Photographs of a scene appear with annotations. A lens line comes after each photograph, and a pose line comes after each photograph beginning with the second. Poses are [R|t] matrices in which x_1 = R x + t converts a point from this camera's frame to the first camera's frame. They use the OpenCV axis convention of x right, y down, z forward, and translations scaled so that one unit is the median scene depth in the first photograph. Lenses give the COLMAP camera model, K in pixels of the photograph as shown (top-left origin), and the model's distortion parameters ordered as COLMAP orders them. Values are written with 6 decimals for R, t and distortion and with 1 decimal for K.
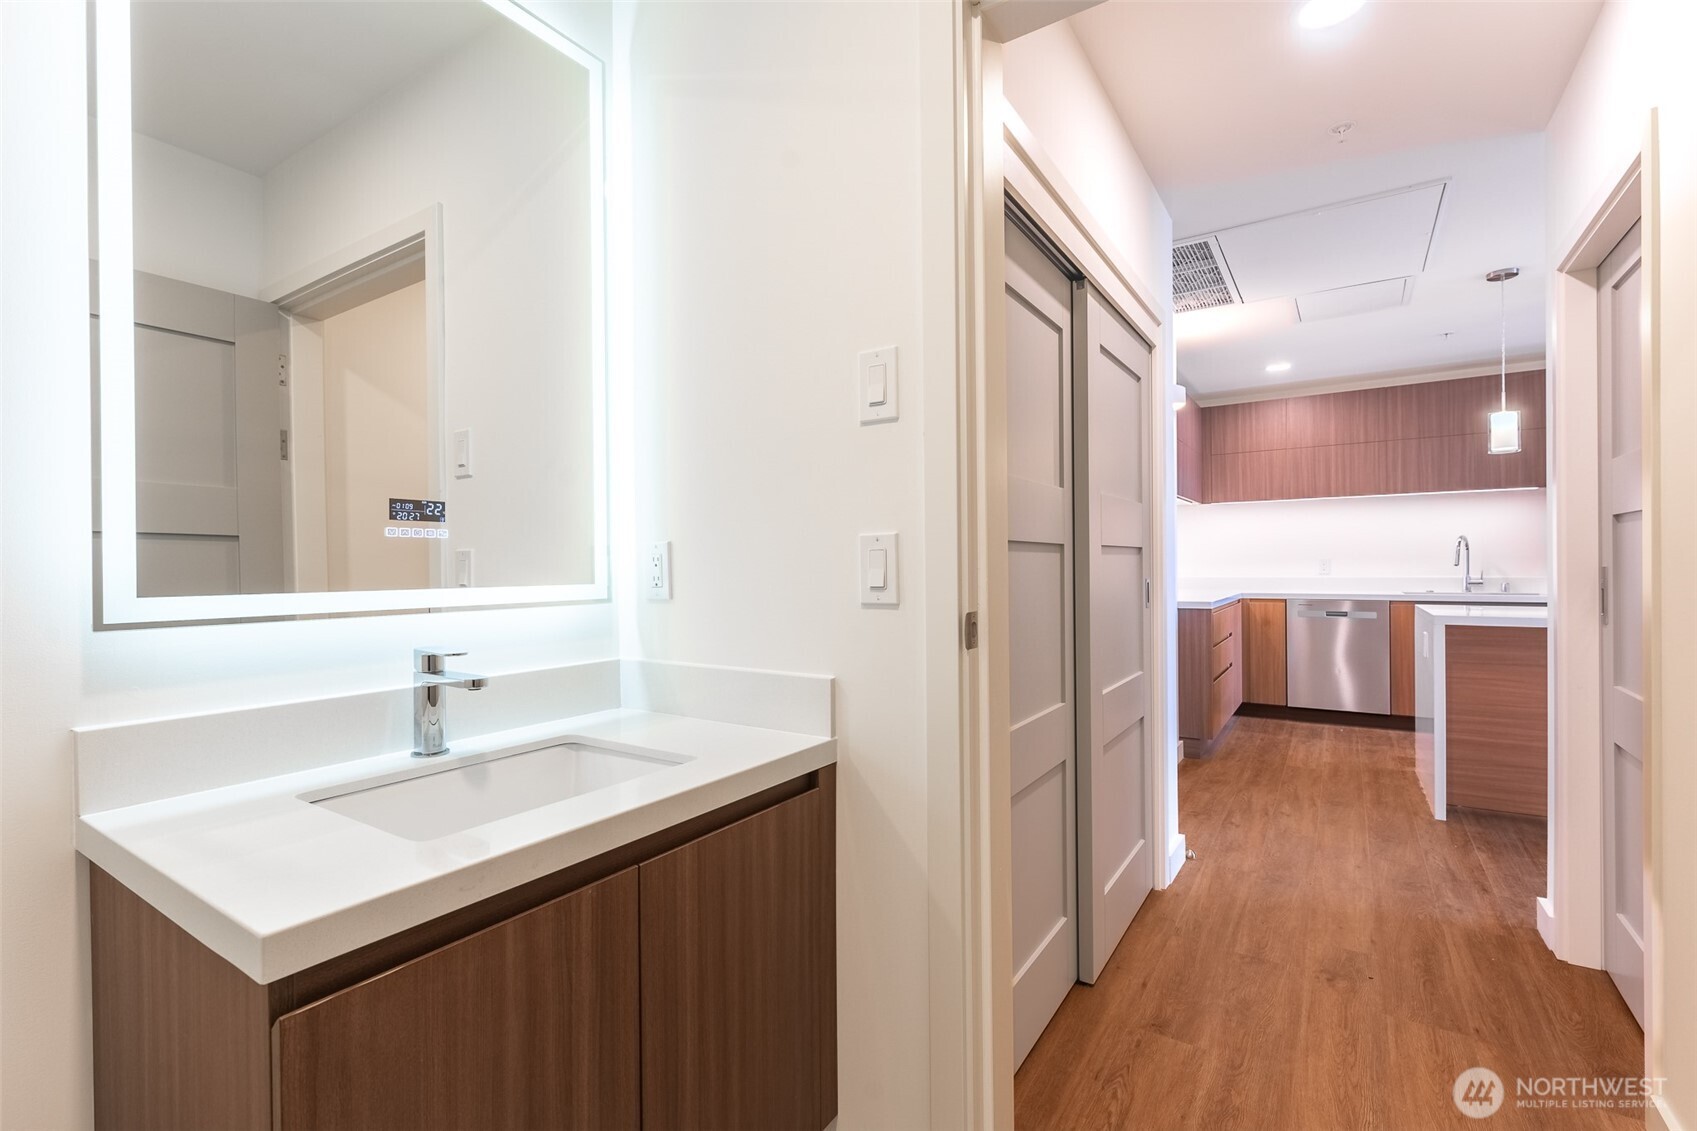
lens RADIAL K [[774.3, 0, 831.8], [0, 774.3, 566.6], [0, 0, 1]] dist [-0.007936, 0.001185]
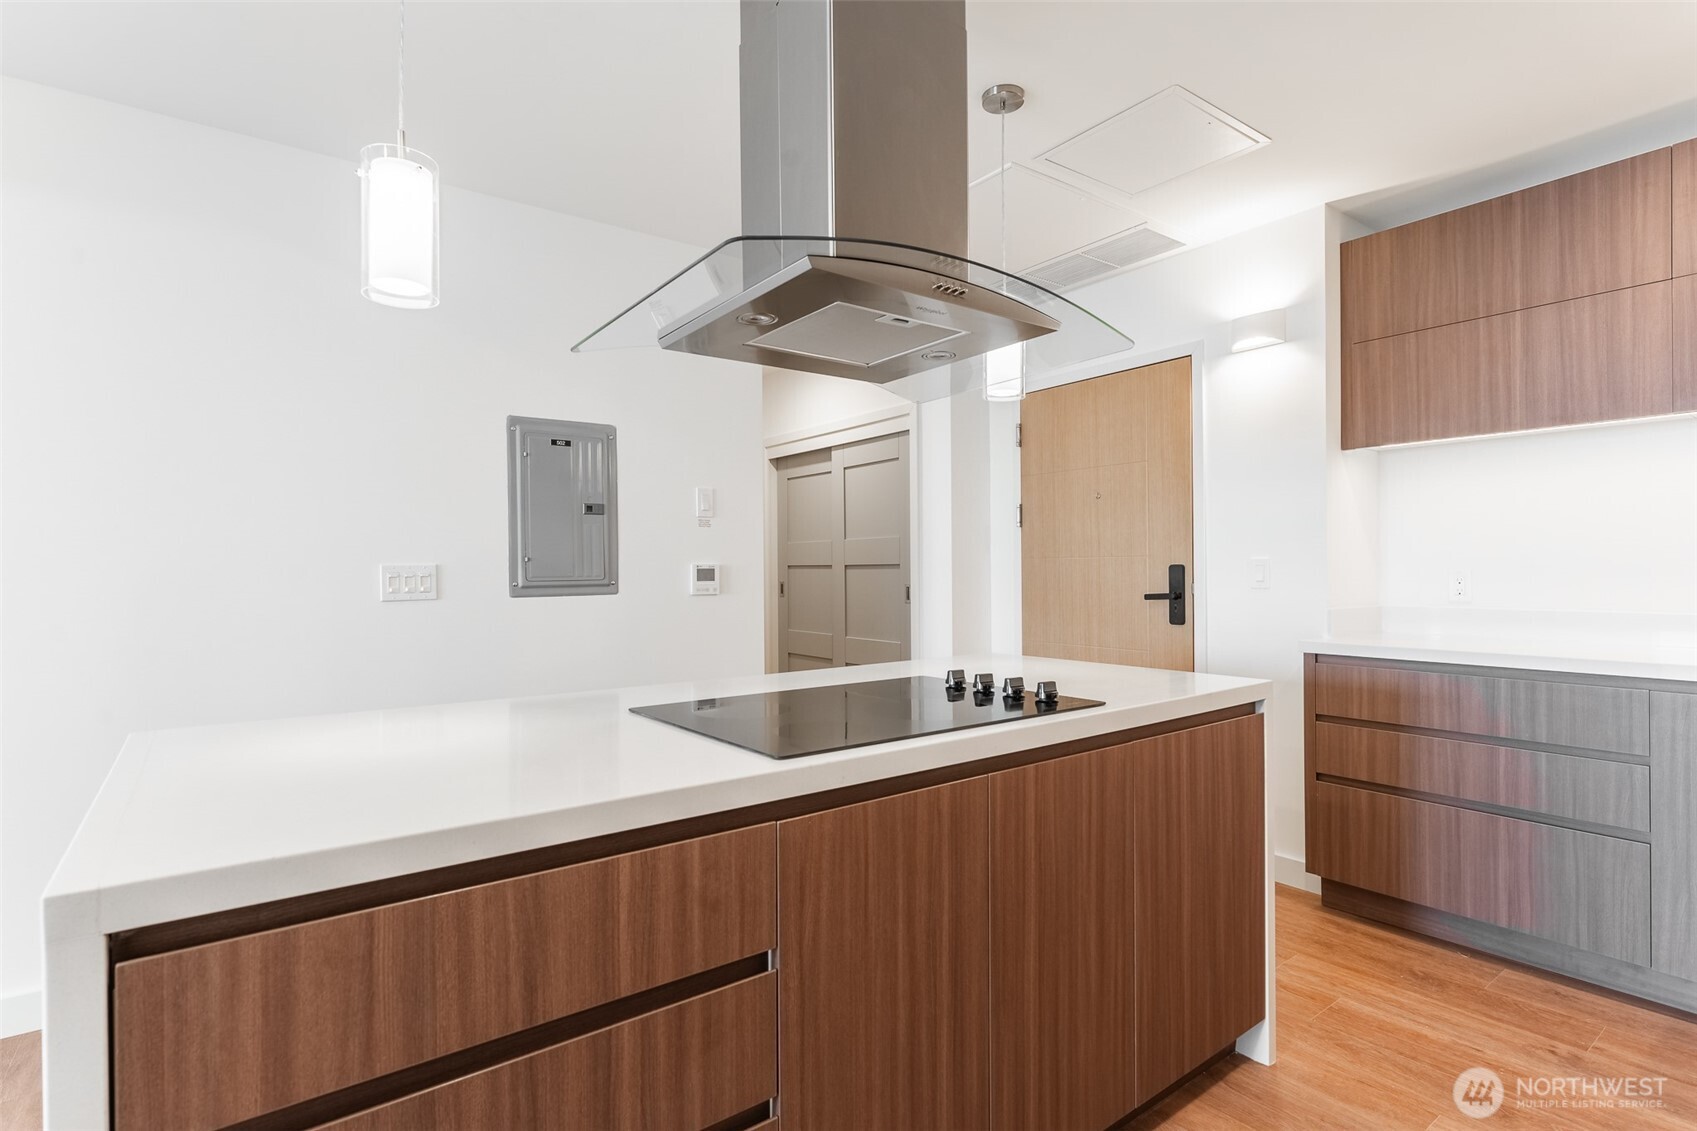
lens RADIAL K [[854.2, 0, 878.1], [0, 854.2, 568.3], [0, 0, 1]] dist [-0.001399, 0.002596]
pose [[-0.314584, 0.013710, -0.949131, 1.921965], [0.007643, 0.999900, 0.011910, -0.034259], [0.949199, -0.003507, -0.314657, 1.401296]]
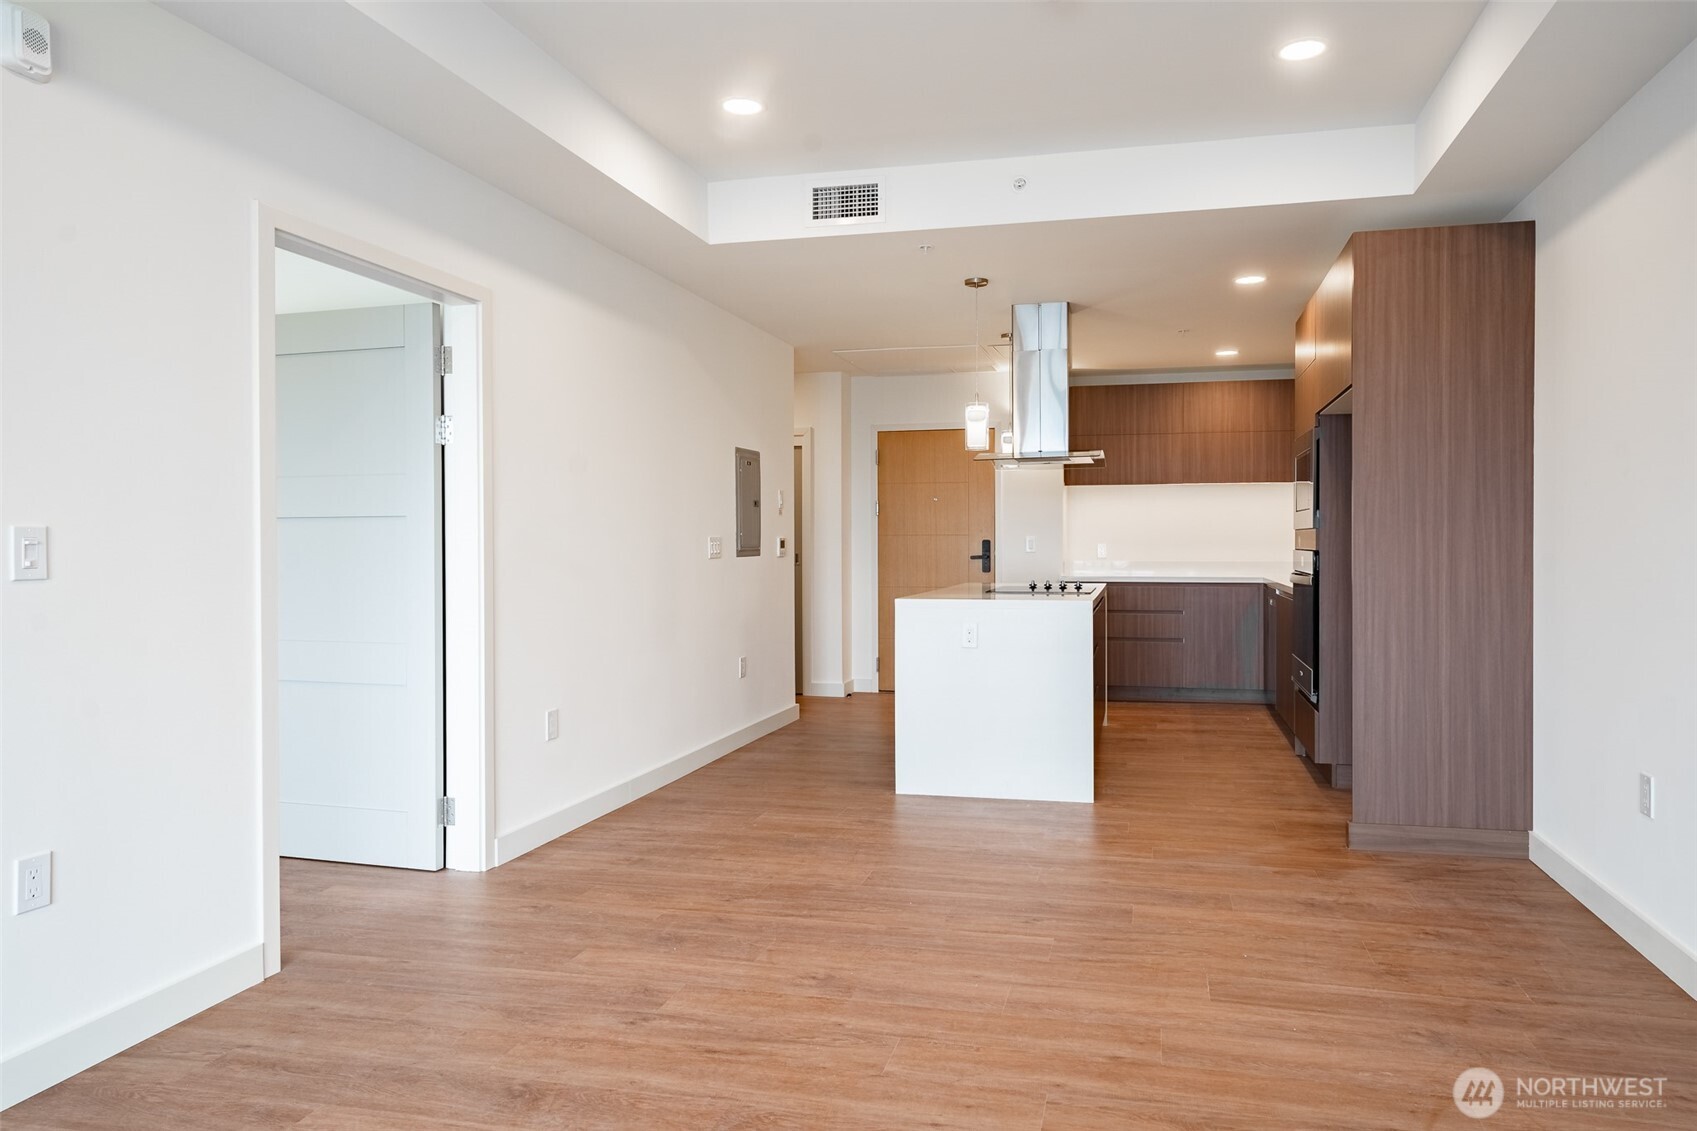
lens RADIAL K [[1063.0, 0, 926.7], [0, 1063.0, 548.3], [0, 0, 1]] dist [0.008423, -0.000604]
pose [[0.364080, 0.014181, -0.931260, 3.238385], [-0.003312, 0.999897, 0.013932, -0.038372], [0.931362, -0.001988, 0.364089, 0.224701]]
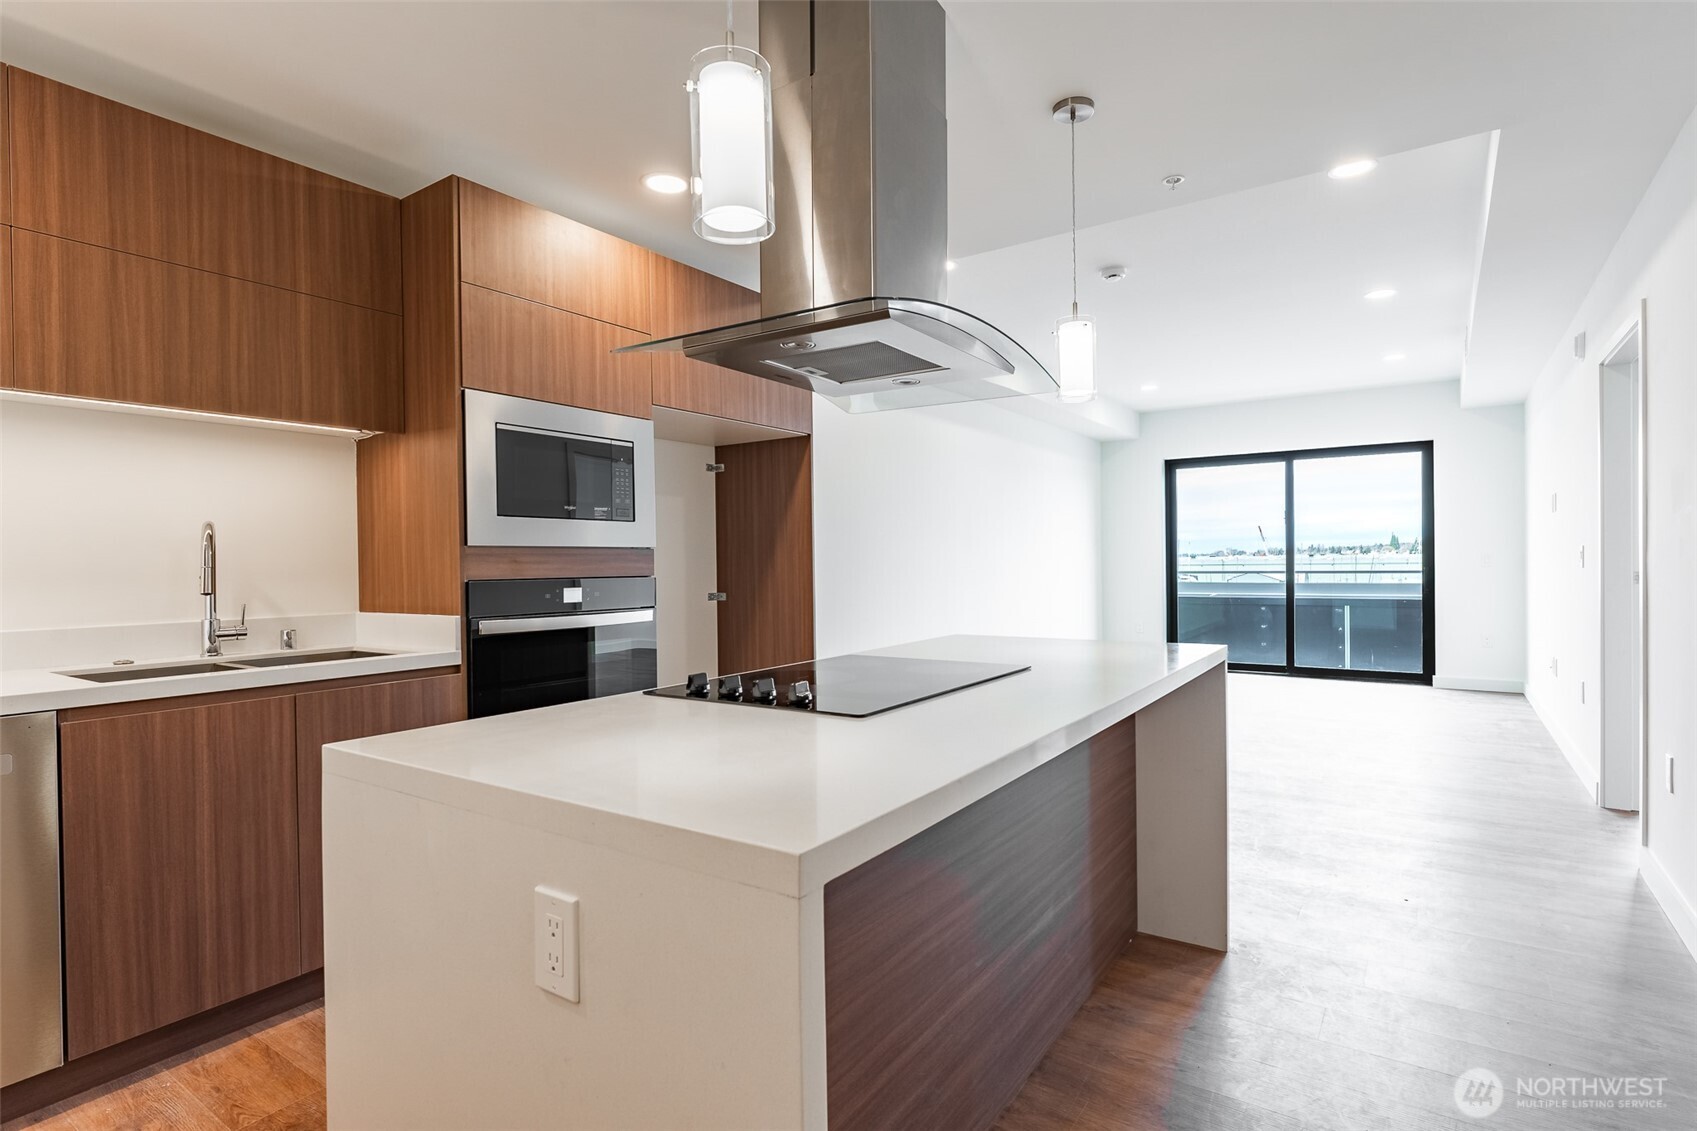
lens RADIAL K [[854.2, 0, 861.5], [0, 854.2, 568.8], [0, 0, 1]] dist [-0.001399, 0.002596]
pose [[0.016580, 0.003129, 0.999858, 0.675341], [0.015162, 0.999879, -0.003380, -0.015483], [-0.999748, 0.015216, 0.016530, 1.192007]]
